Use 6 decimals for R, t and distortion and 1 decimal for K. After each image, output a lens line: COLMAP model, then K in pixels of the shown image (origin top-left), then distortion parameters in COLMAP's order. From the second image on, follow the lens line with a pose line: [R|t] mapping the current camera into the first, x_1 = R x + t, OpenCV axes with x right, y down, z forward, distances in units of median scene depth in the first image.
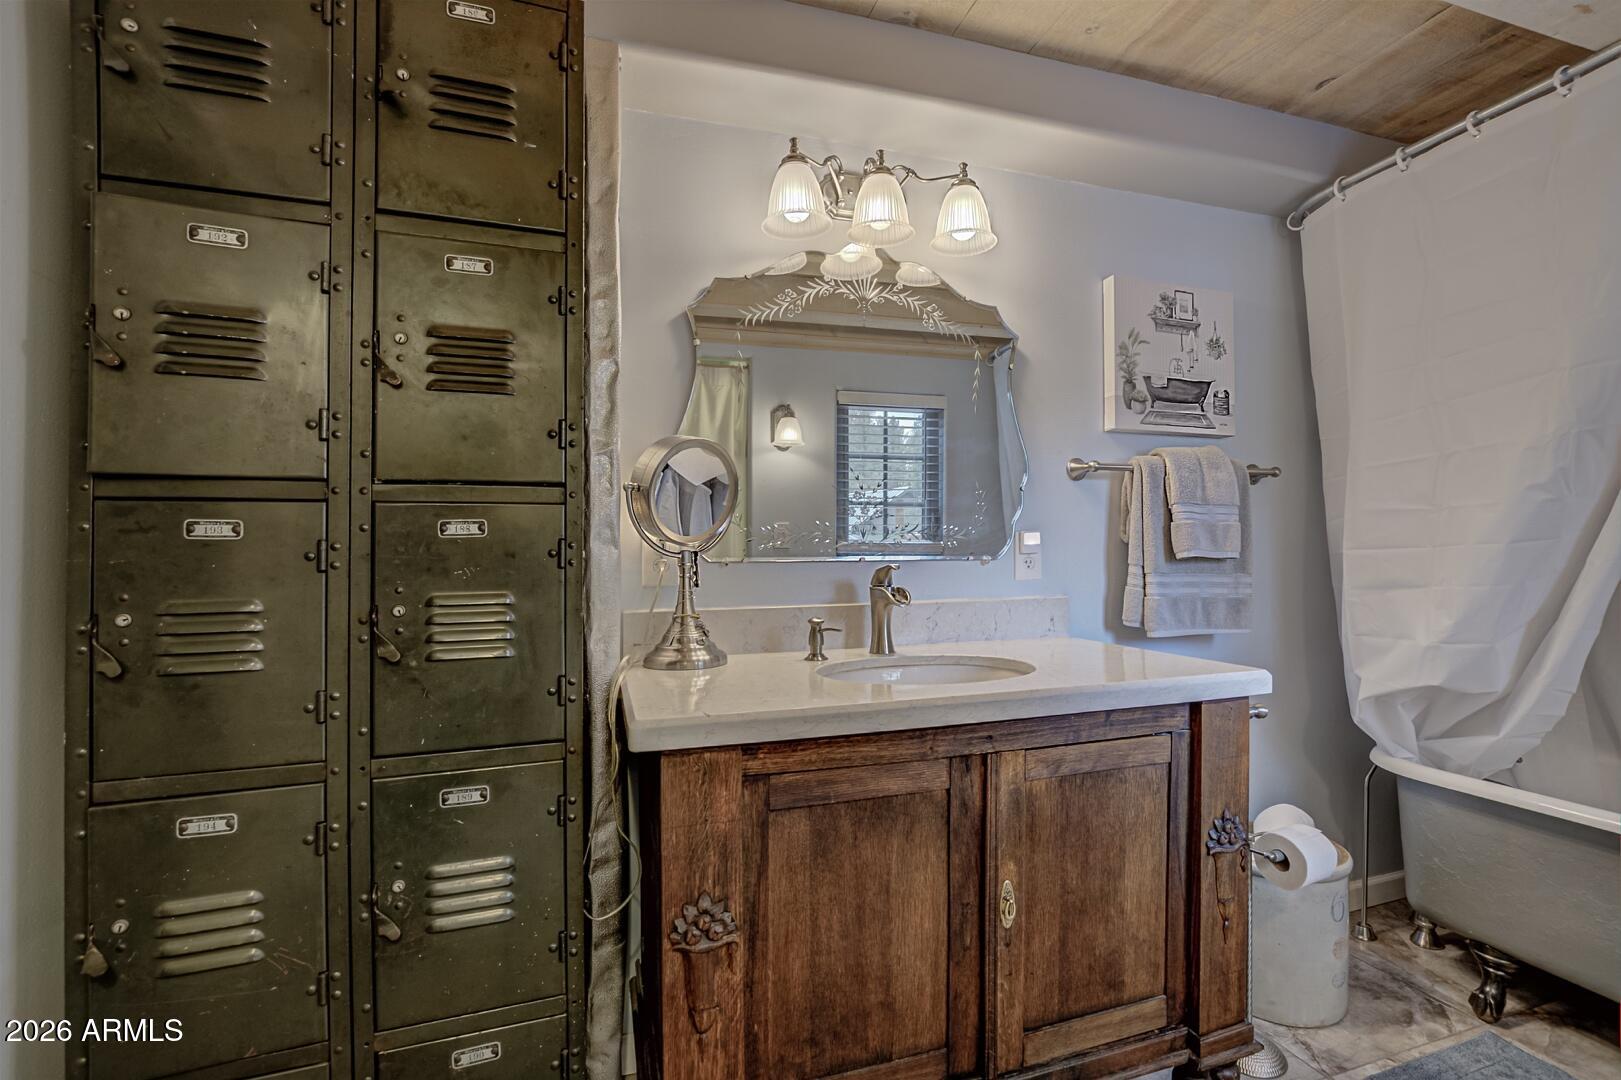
lens RADIAL K [[694.4, 0, 810.5], [0, 694.4, 540.0], [0, 0, 1]] dist [-0.010291, -0.000149]
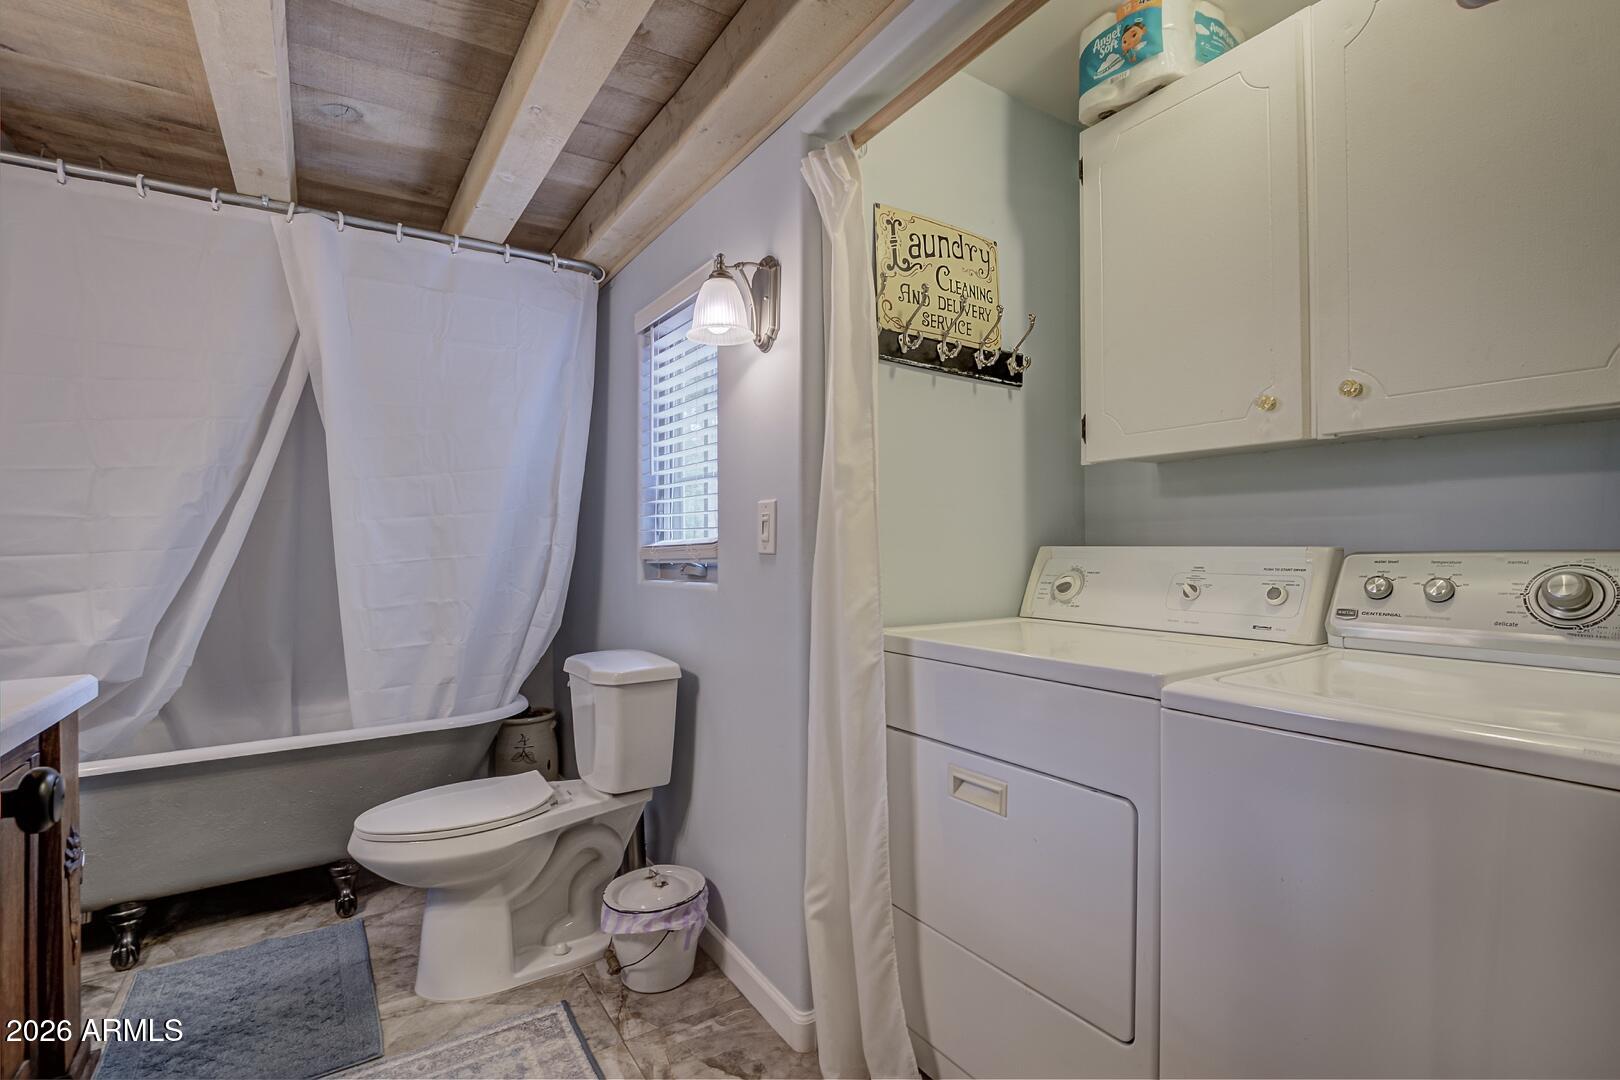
lens RADIAL K [[779.2, 0, 810.0], [0, 779.2, 540.0], [0, 0, 1]] dist [-0.000013, 0.000002]
pose [[-0.232904, 0.016055, 0.972367, -0.566268], [-0.004949, 0.999831, -0.017693, 0.006788], [-0.972487, -0.008933, -0.232786, 0.210759]]
